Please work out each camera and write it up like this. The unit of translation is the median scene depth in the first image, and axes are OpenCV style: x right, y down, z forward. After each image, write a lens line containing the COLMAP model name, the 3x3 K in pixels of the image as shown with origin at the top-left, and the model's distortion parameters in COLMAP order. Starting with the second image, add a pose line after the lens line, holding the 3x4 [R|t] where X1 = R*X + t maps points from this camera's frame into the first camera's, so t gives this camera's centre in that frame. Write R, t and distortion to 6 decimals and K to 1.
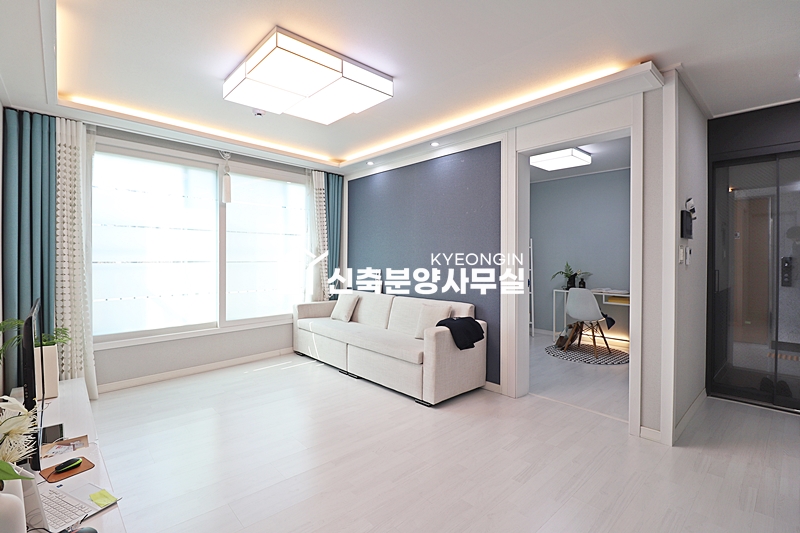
lens RADIAL K [[381.0, 0, 406.0], [0, 381.0, 256.8], [0, 0, 1]] dist [-0.002506, -0.000582]
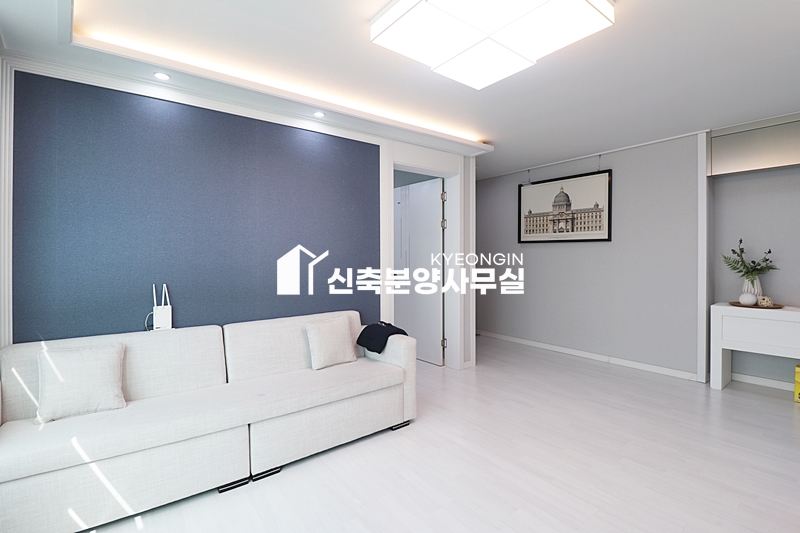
lens RADIAL K [[381.0, 0, 406.0], [0, 381.0, 256.8], [0, 0, 1]] dist [-0.002506, -0.000582]
pose [[0.079646, -0.006378, 0.996803, -1.428477], [0.000259, 0.999980, 0.006377, -0.021175], [-0.996823, -0.000249, 0.079646, 1.582381]]
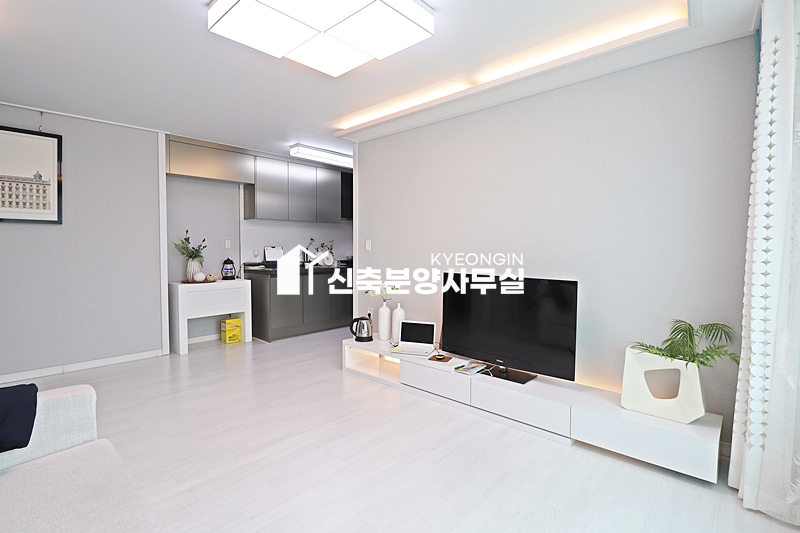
lens RADIAL K [[381.0, 0, 406.0], [0, 381.0, 256.8], [0, 0, 1]] dist [-0.002506, -0.000582]
pose [[-0.996713, -0.003565, -0.080935, -0.526127], [-0.005577, 0.999681, 0.024645, 0.005806], [0.080821, 0.025015, -0.996415, 2.590863]]
